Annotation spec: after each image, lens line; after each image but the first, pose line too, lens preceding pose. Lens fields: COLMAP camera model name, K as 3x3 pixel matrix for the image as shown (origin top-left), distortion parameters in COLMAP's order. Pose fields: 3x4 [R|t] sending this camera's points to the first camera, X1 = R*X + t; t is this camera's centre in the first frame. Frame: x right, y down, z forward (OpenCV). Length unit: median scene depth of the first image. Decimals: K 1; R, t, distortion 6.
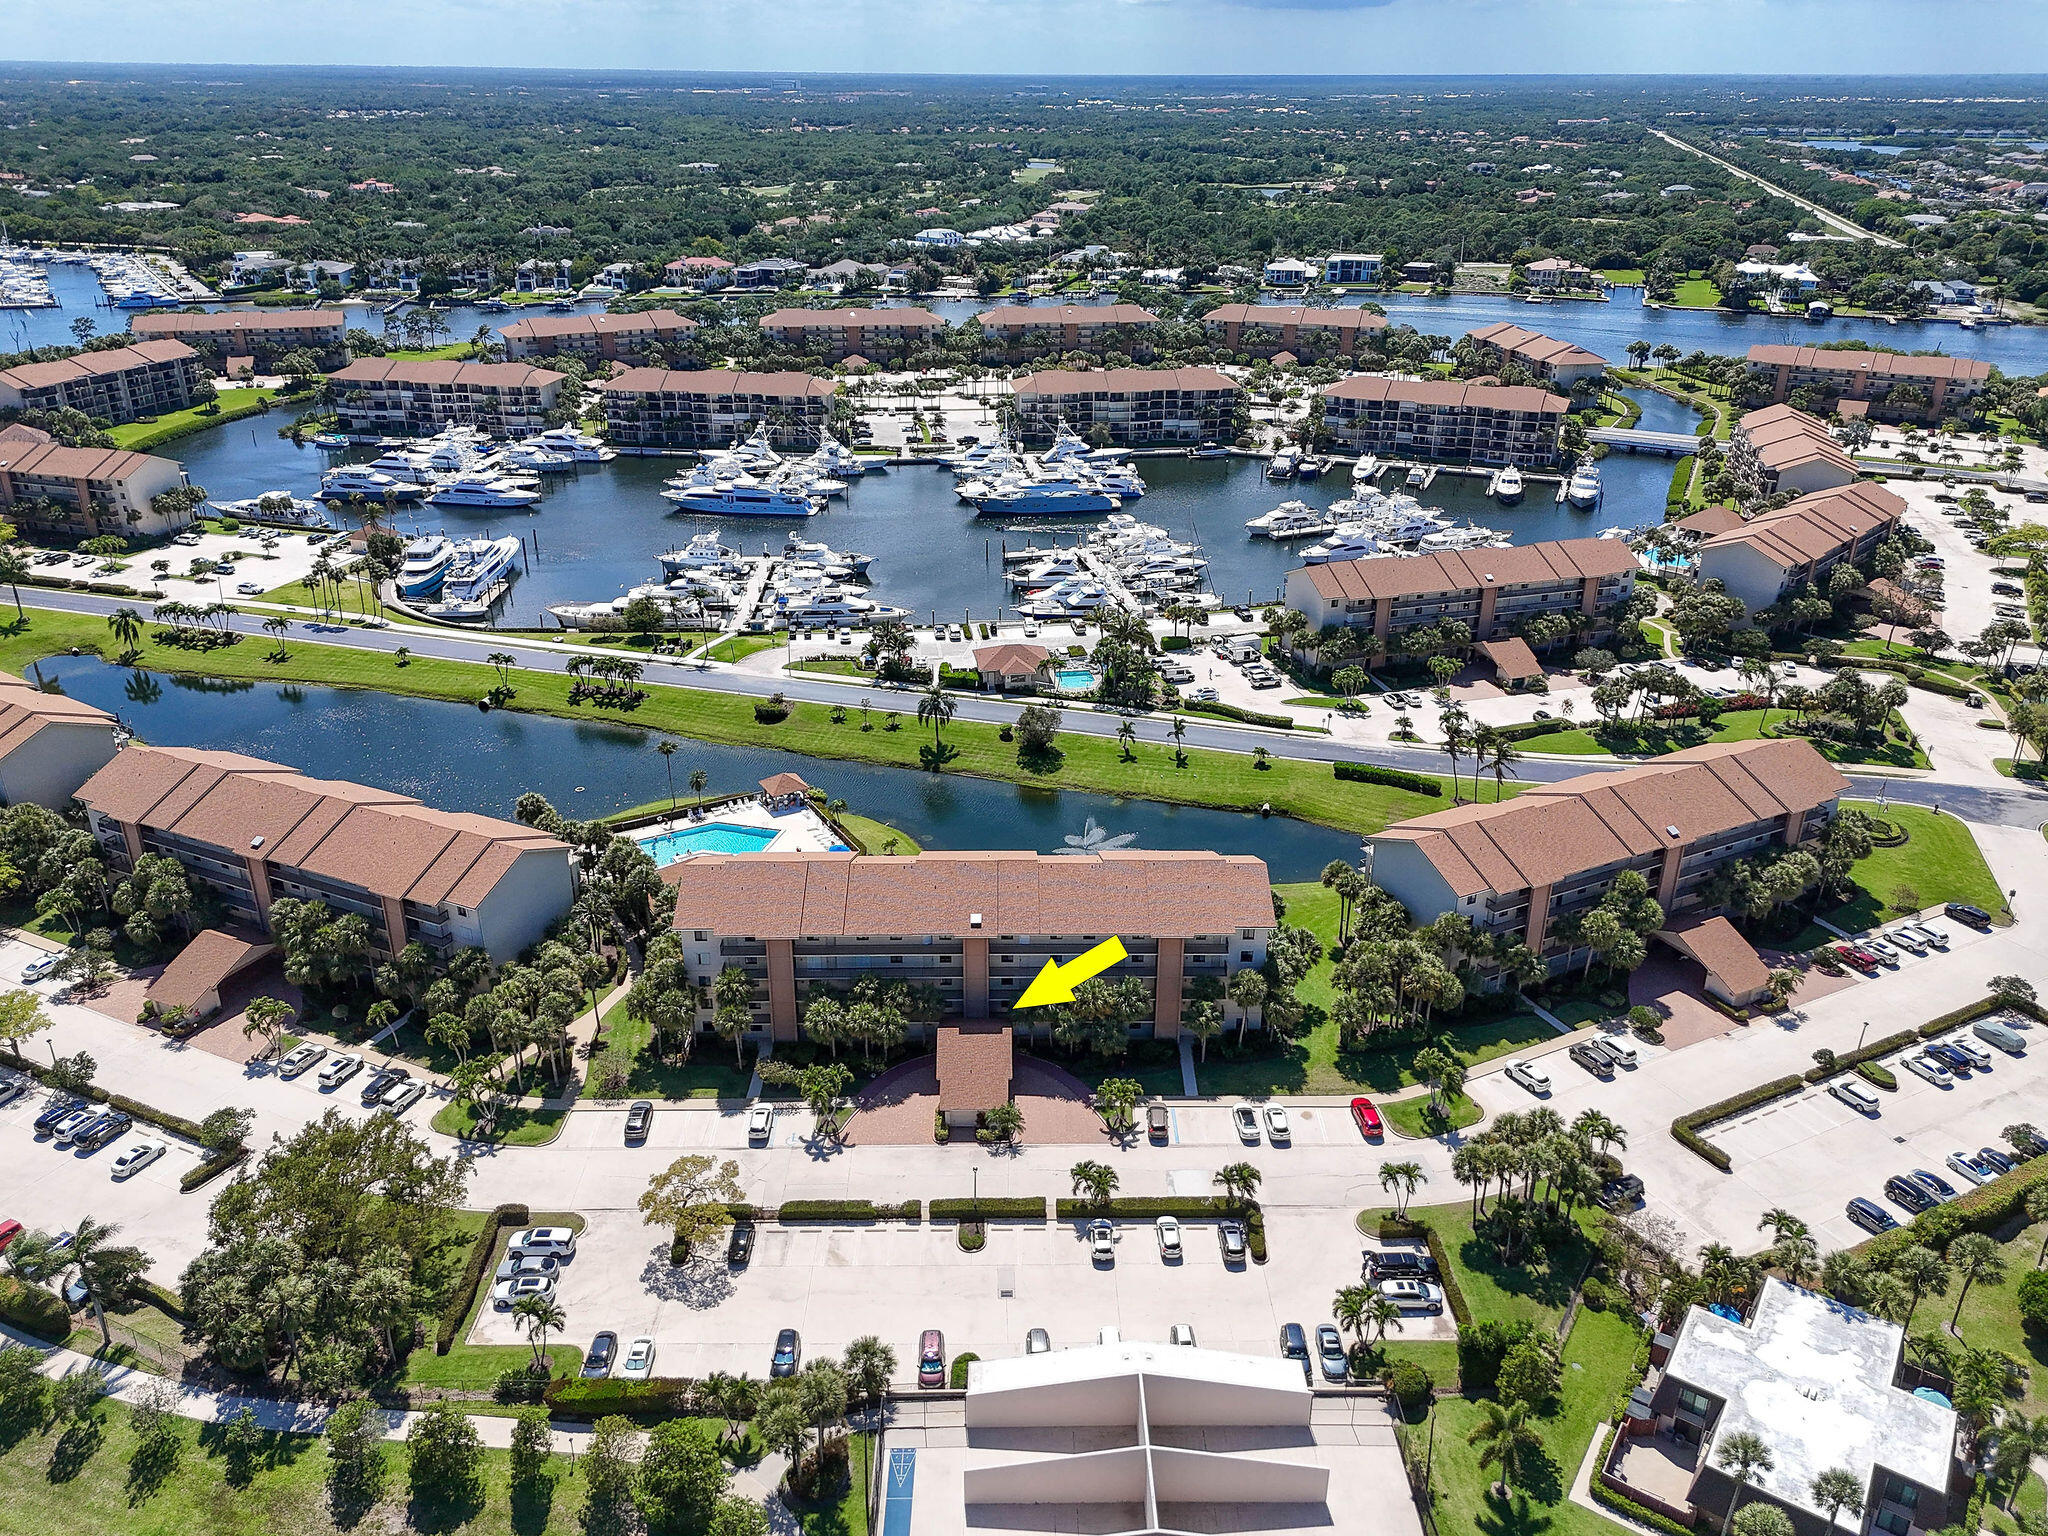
lens RADIAL K [[1510.6, 0, 1026.6], [0, 1510.6, 752.5], [0, 0, 1]] dist [0.095998, -0.092929]
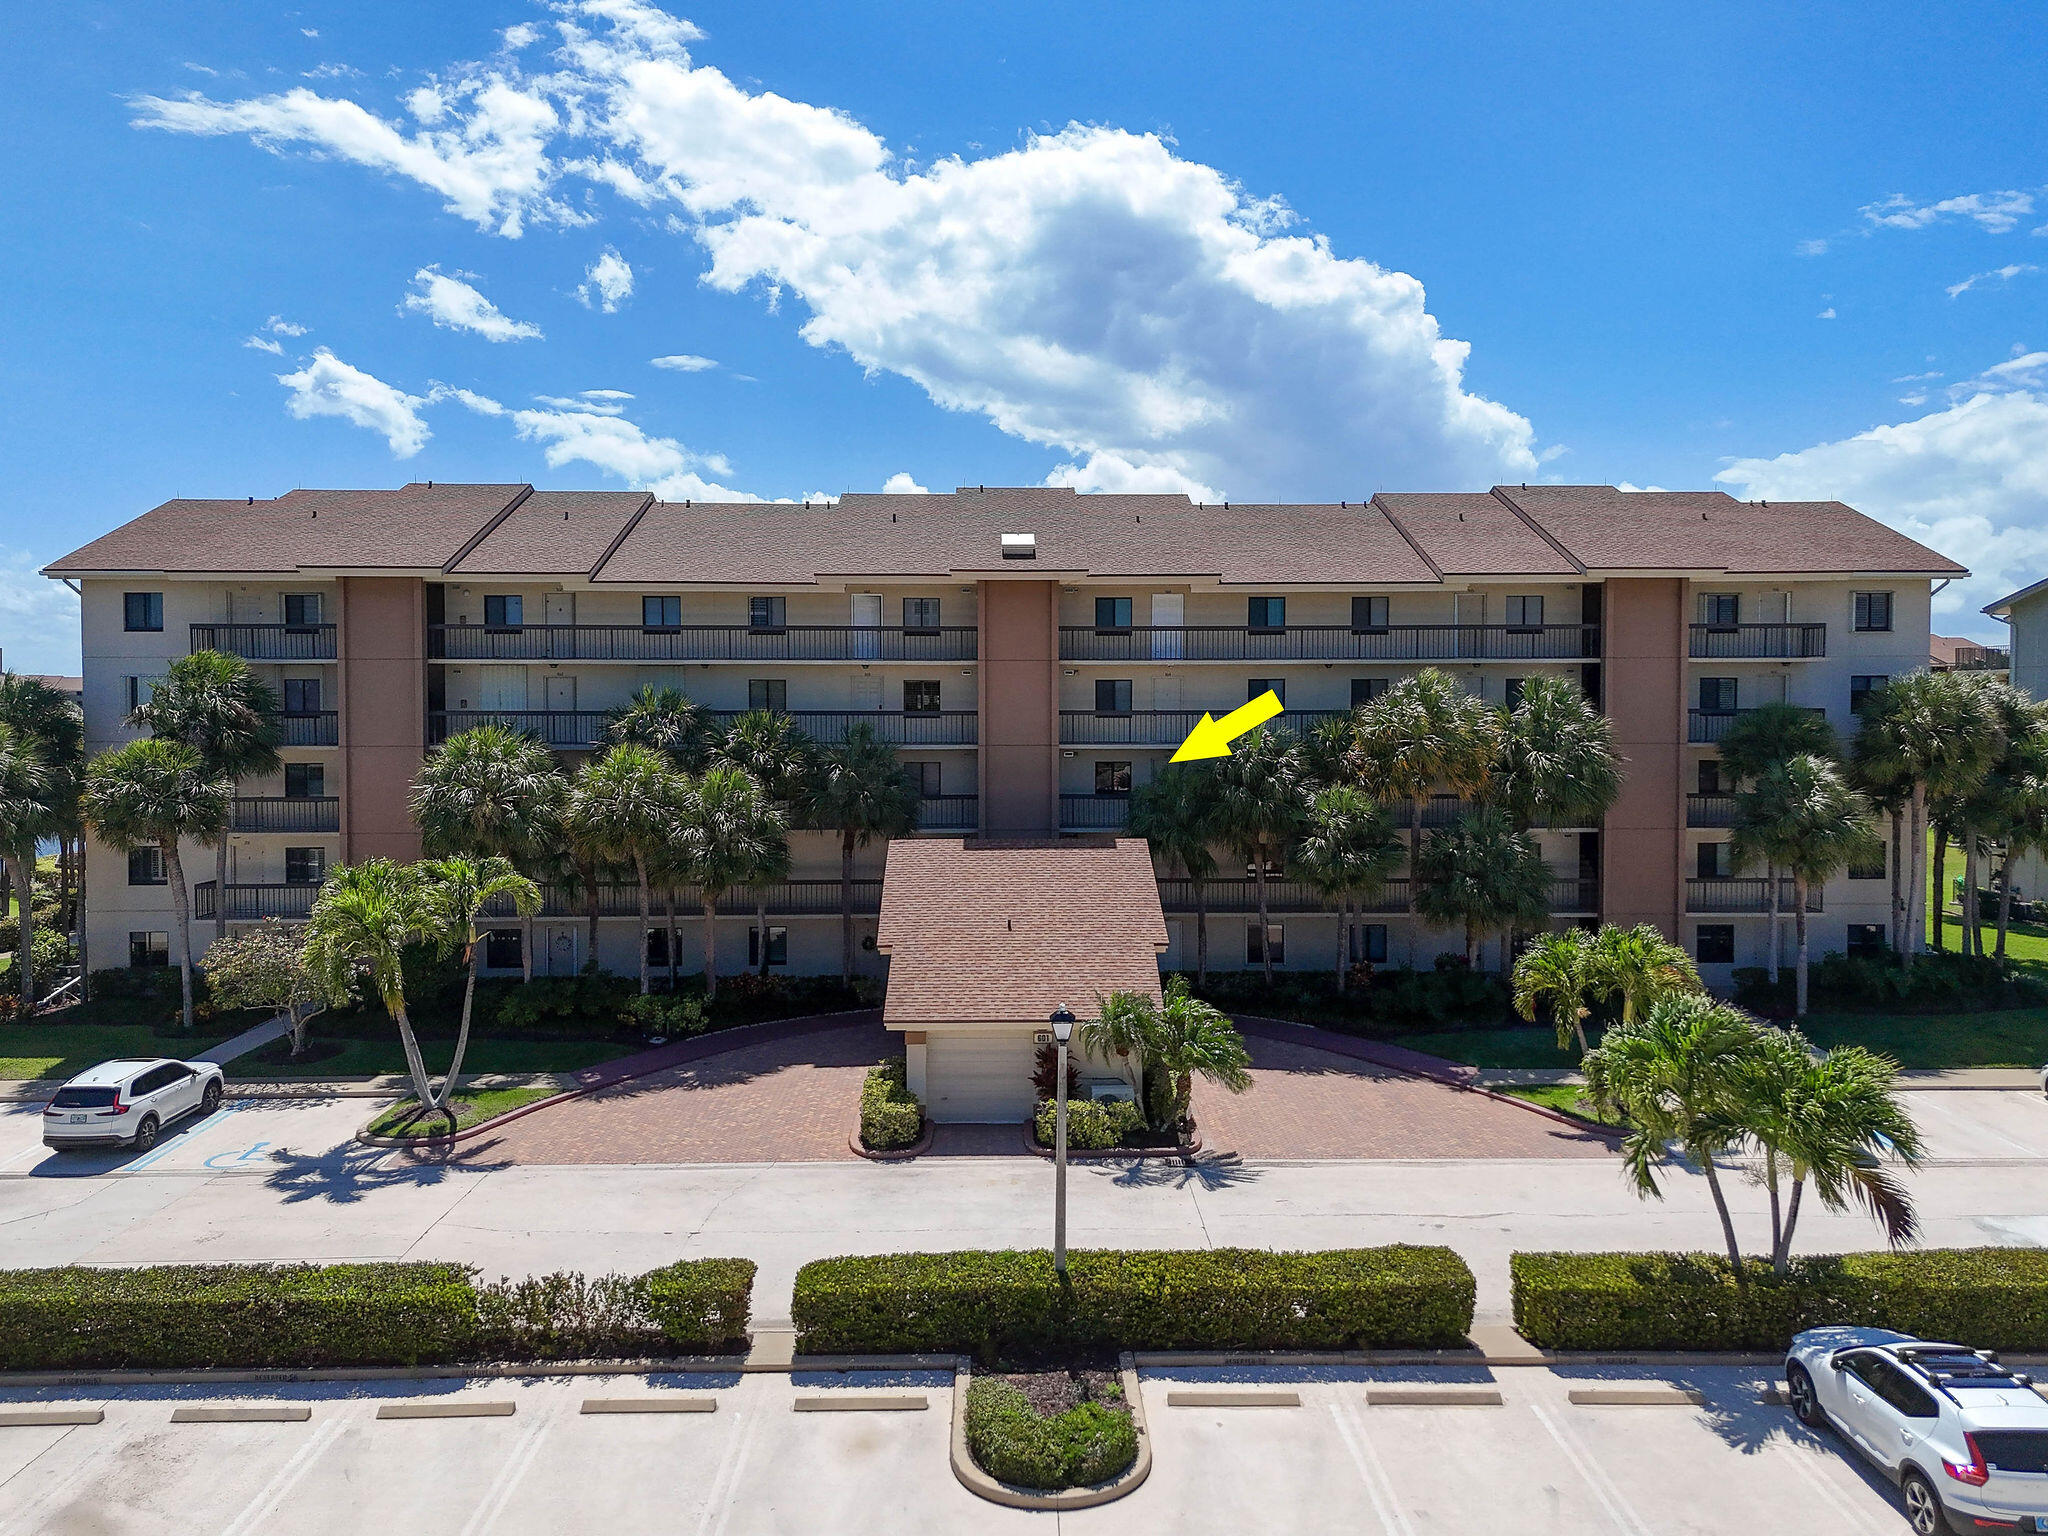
lens RADIAL K [[1507.7, 0, 1025.8], [0, 1507.7, 742.3], [0, 0, 1]] dist [0.073134, -0.053987]
pose [[0.999964, -0.007002, 0.004740, -0.032199], [0.008291, 0.921856, -0.387444, 0.260568], [-0.001657, 0.387469, 0.921881, 0.689004]]
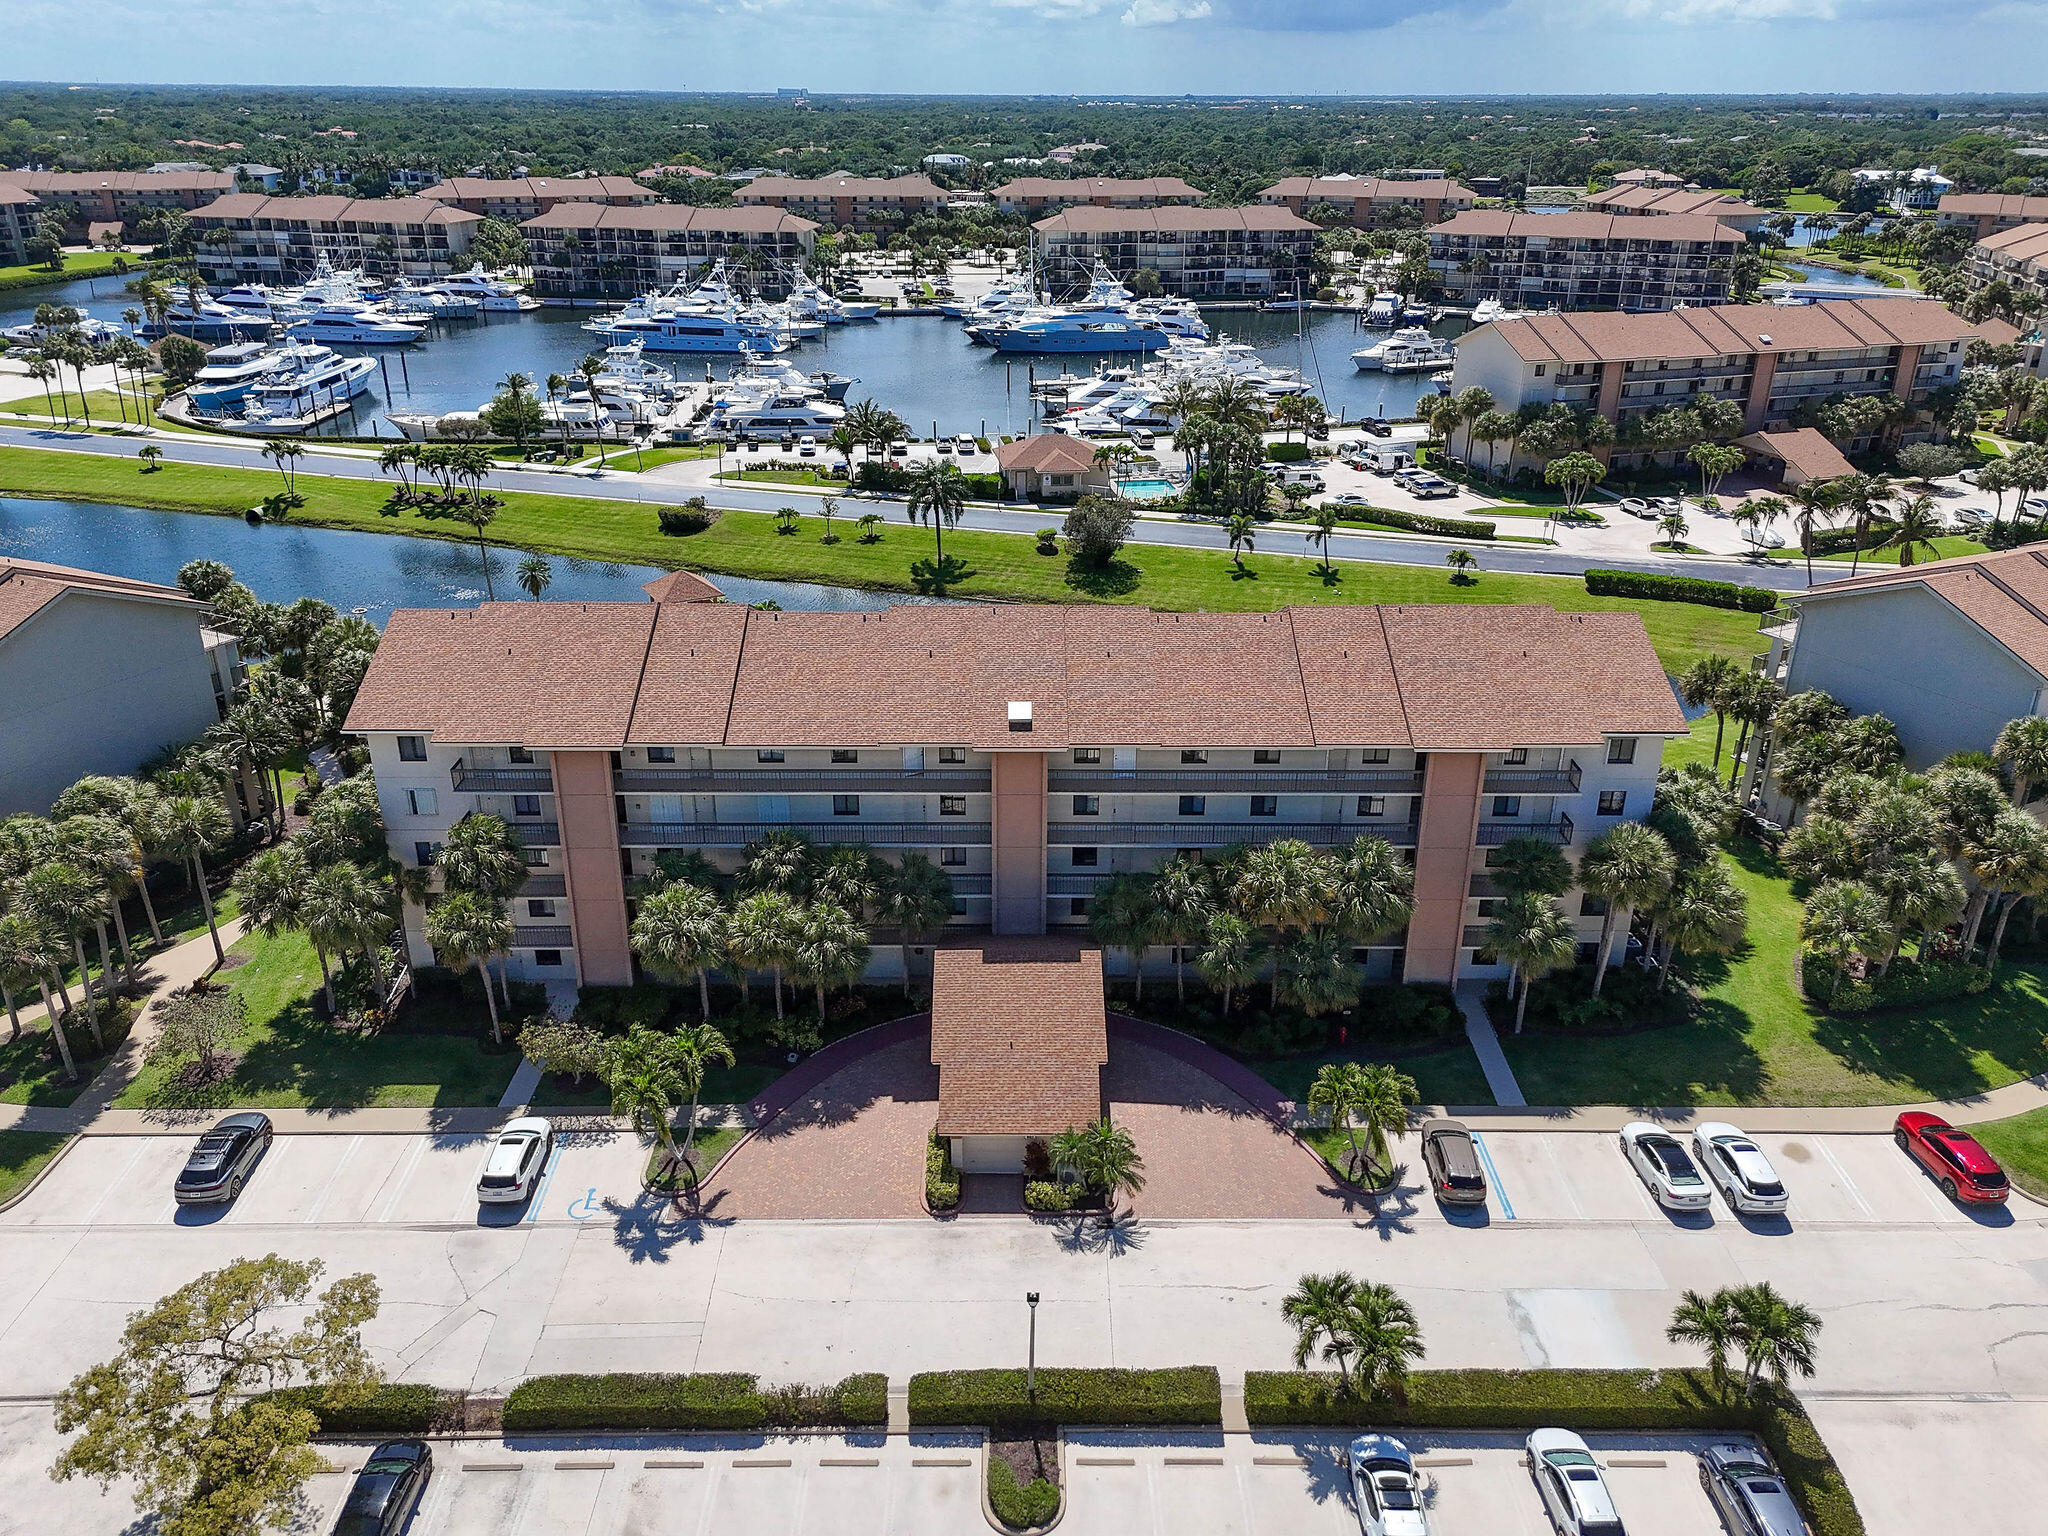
lens RADIAL K [[1507.7, 0, 1025.8], [0, 1507.7, 742.3], [0, 0, 1]] dist [0.073134, -0.053987]
pose [[0.999990, 0.001790, -0.004176, -0.028525], [-0.001882, 0.999751, -0.022254, 0.123407], [0.004136, 0.022262, 0.999744, 0.524555]]
